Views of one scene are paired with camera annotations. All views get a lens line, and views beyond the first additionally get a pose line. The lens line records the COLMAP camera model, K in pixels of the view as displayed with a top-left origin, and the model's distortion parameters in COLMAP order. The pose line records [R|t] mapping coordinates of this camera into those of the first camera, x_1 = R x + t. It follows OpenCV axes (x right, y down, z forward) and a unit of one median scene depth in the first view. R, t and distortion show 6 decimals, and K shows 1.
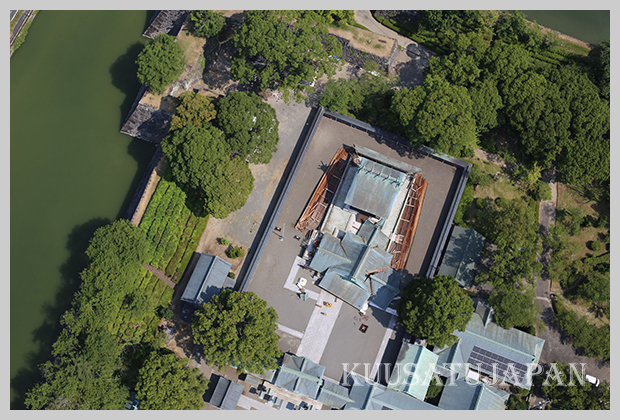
lens RADIAL K [[860.8, 0, 314.3], [0, 860.8, 208.2], [0, 0, 1]] dist [-0.100938, 0.000000]
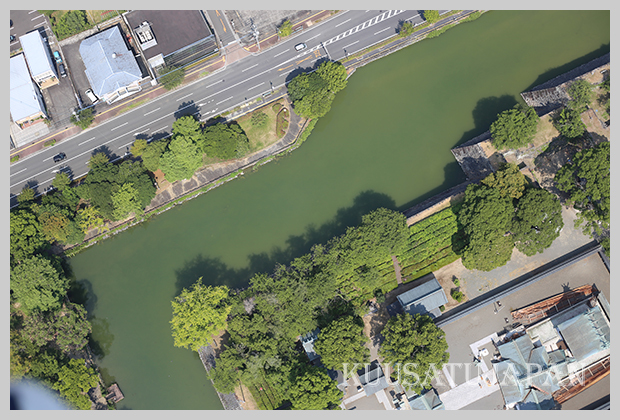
lens RADIAL K [[860.8, 0, 311.3], [0, 860.8, 210.8], [0, 0, 1]] dist [-0.100938, 0.000000]
pose [[0.720240, 0.639513, -0.268845, 0.005658], [-0.622853, 0.766768, 0.155311, -0.094482], [0.305465, 0.055590, 0.950579, -0.184320]]
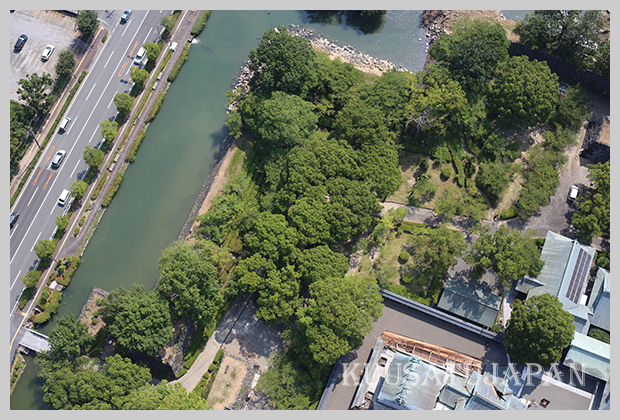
lens RADIAL K [[860.8, 0, 304.0], [0, 860.8, 210.6], [0, 0, 1]] dist [-0.100938, 0.000000]
pose [[0.018645, -0.954674, 0.297070, -0.027100], [0.930727, 0.125112, 0.343648, -0.480852], [-0.365239, 0.270084, 0.890873, 0.150392]]
